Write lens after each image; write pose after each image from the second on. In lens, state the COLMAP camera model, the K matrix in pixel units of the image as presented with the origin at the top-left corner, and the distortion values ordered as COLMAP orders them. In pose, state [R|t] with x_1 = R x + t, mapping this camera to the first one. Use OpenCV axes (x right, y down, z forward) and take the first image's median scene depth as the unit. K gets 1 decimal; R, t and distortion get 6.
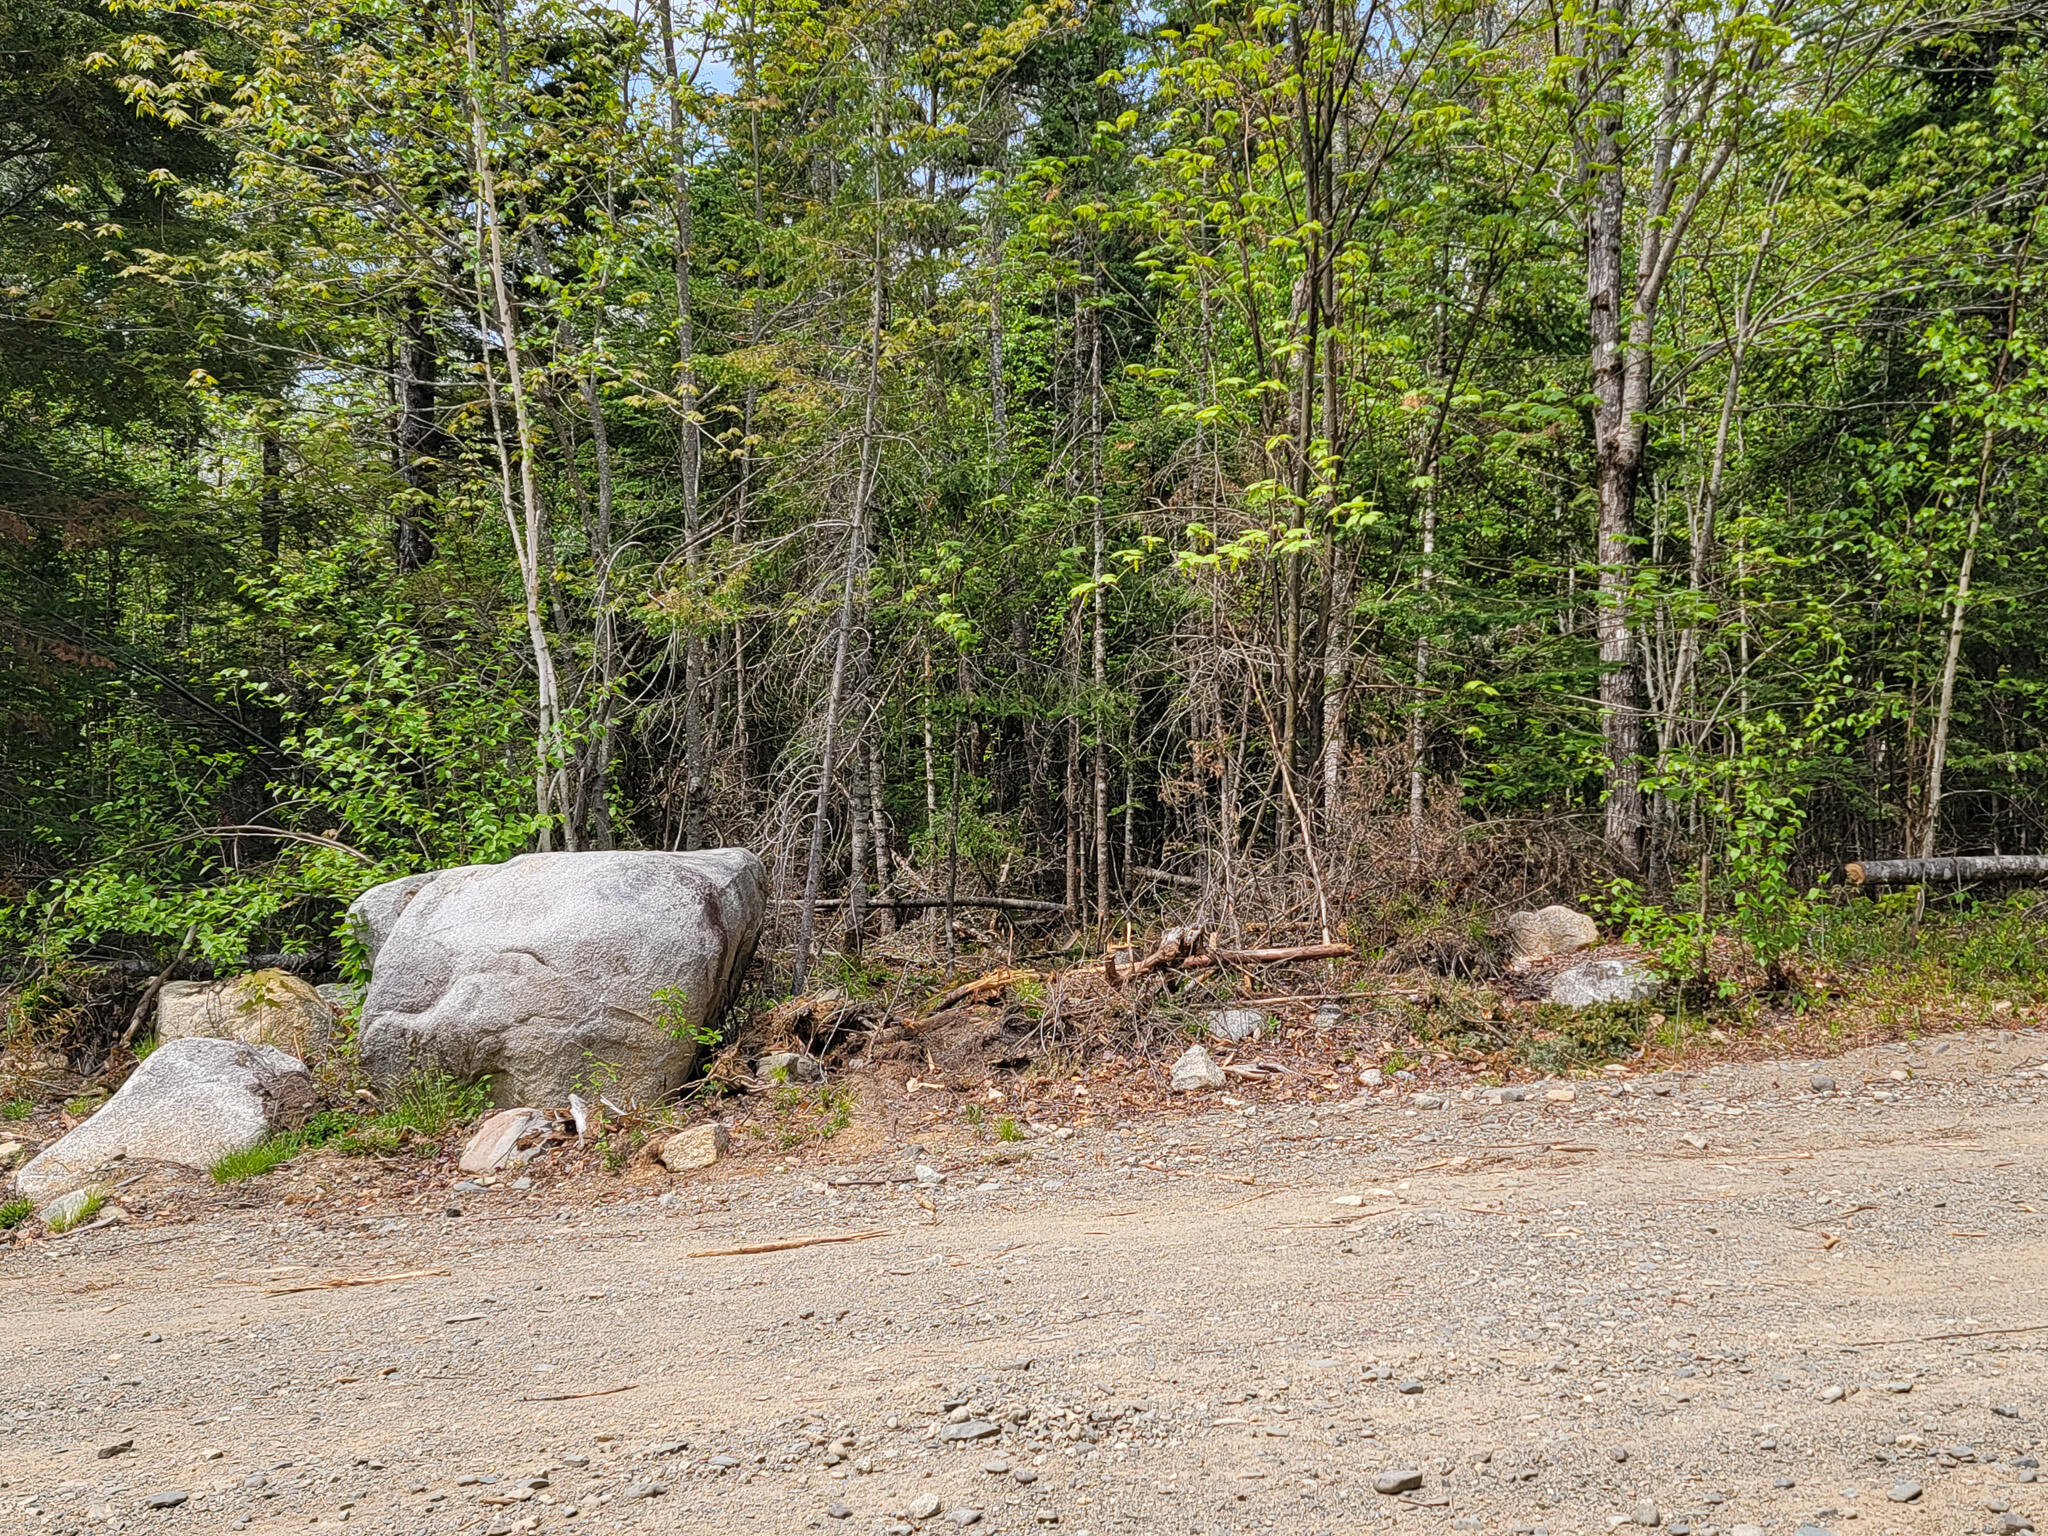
lens RADIAL K [[2051.1, 0, 1024.0], [0, 2051.1, 768.0], [0, 0, 1]] dist [0.148858, 0.000970]
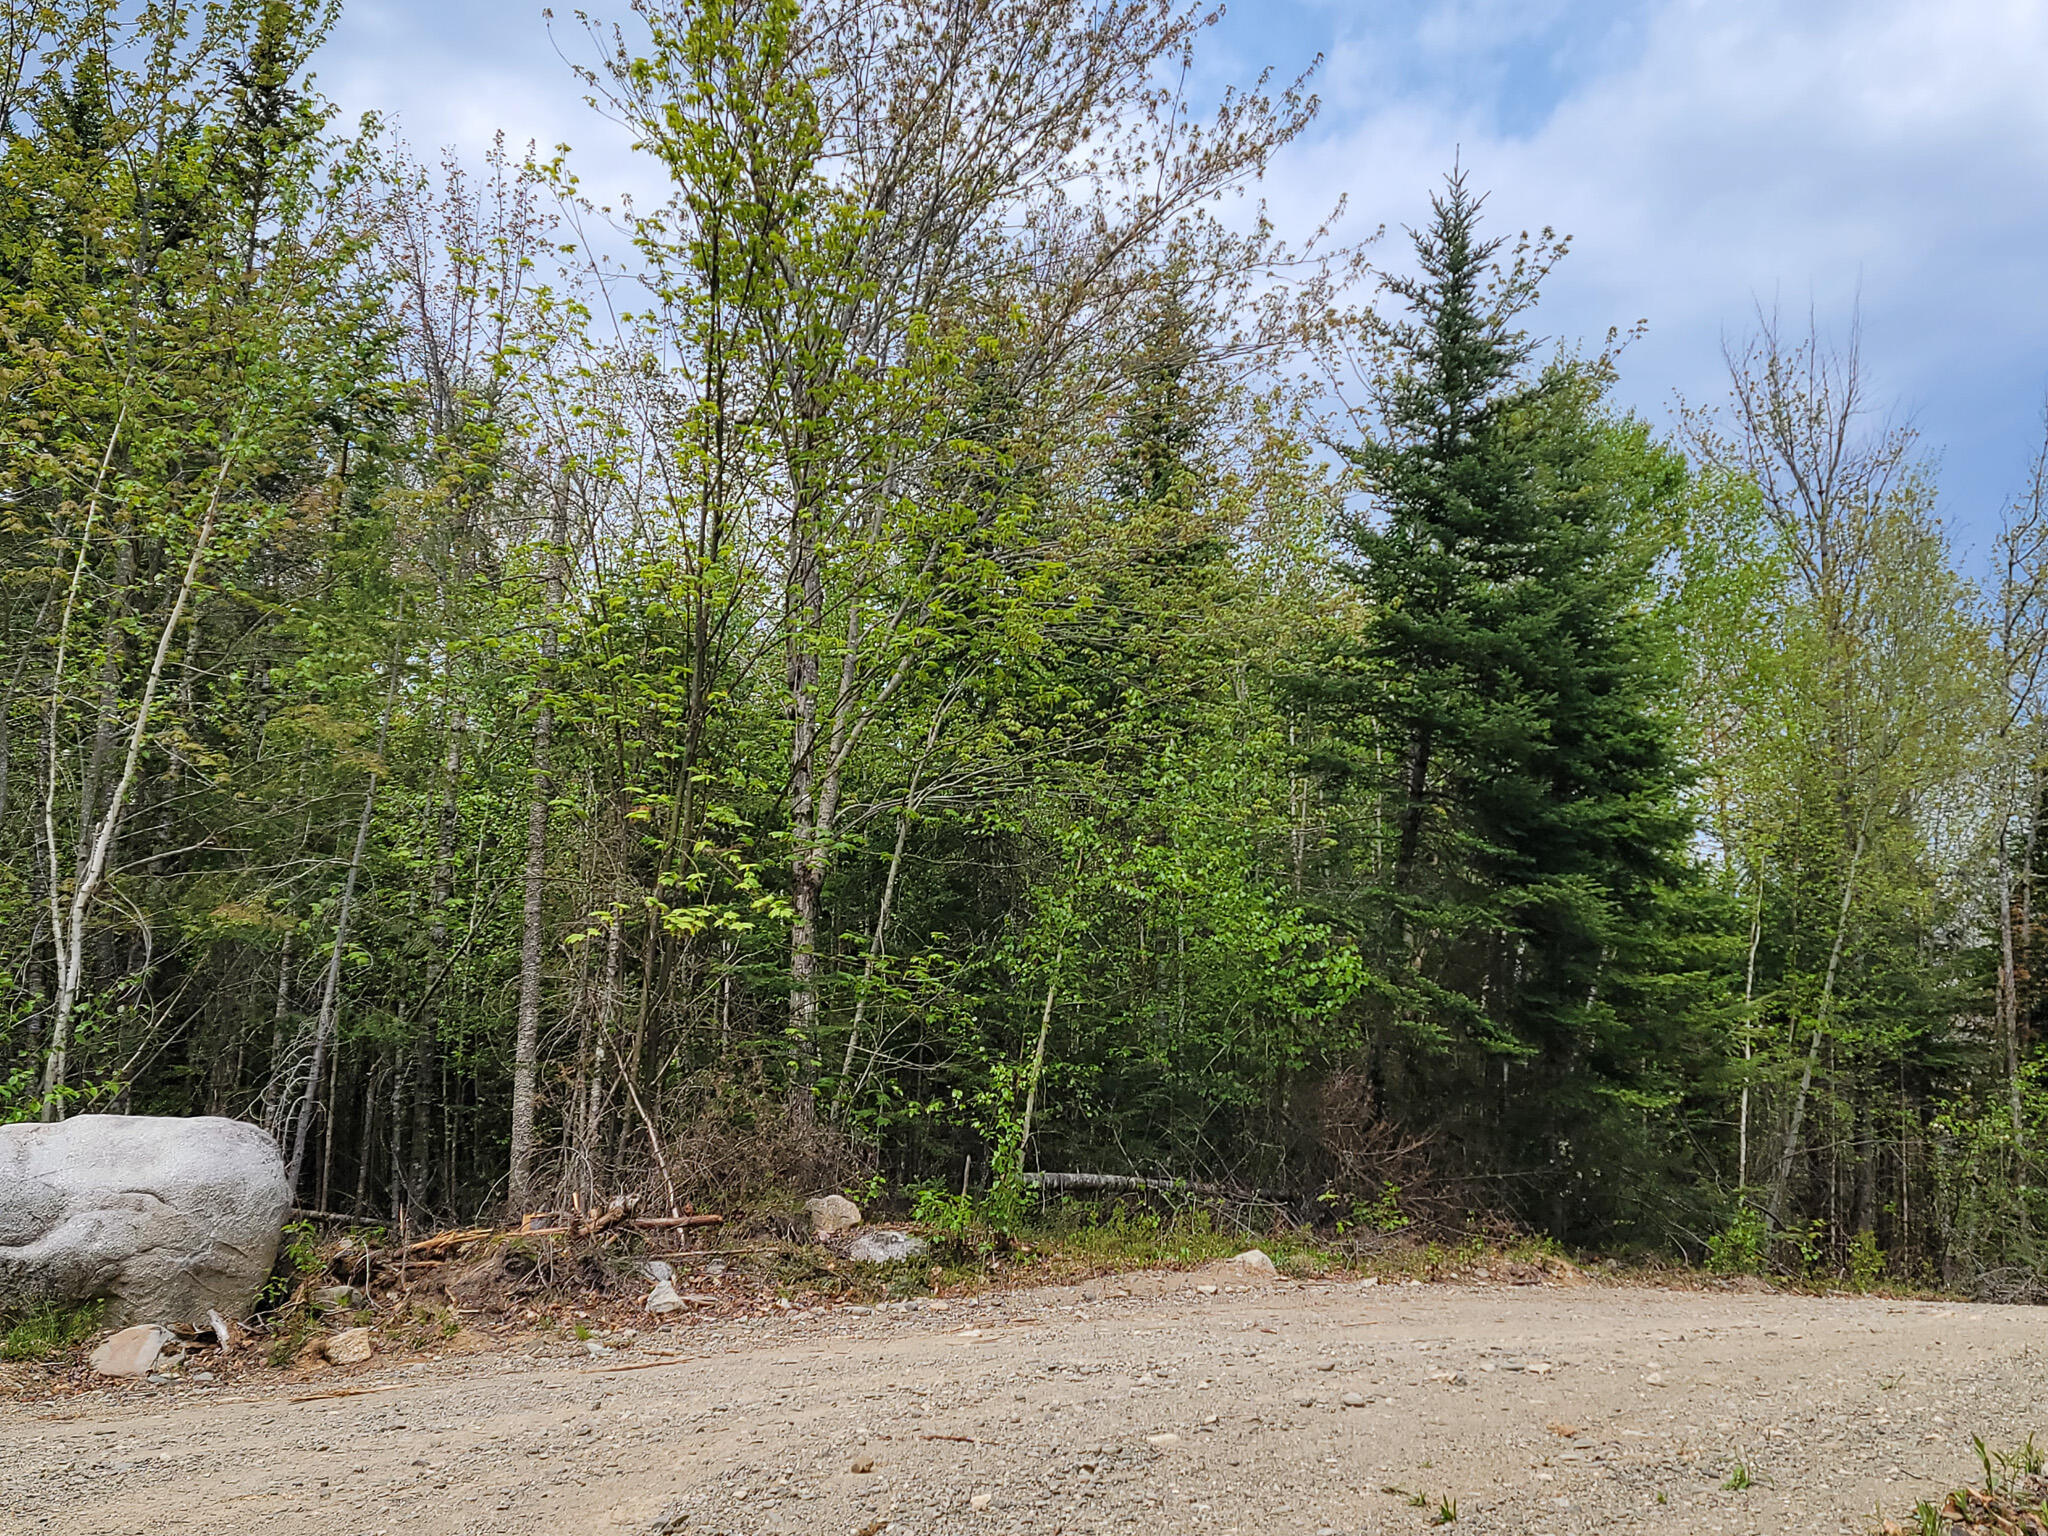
lens RADIAL K [[2051.1, 0, 1024.0], [0, 2051.1, 768.0], [0, 0, 1]] dist [0.148858, 0.000970]
pose [[0.828483, 0.160361, 0.536563, -0.508176], [-0.066091, 0.979427, -0.190669, 0.047082], [-0.556100, 0.122504, 0.822037, -0.314662]]
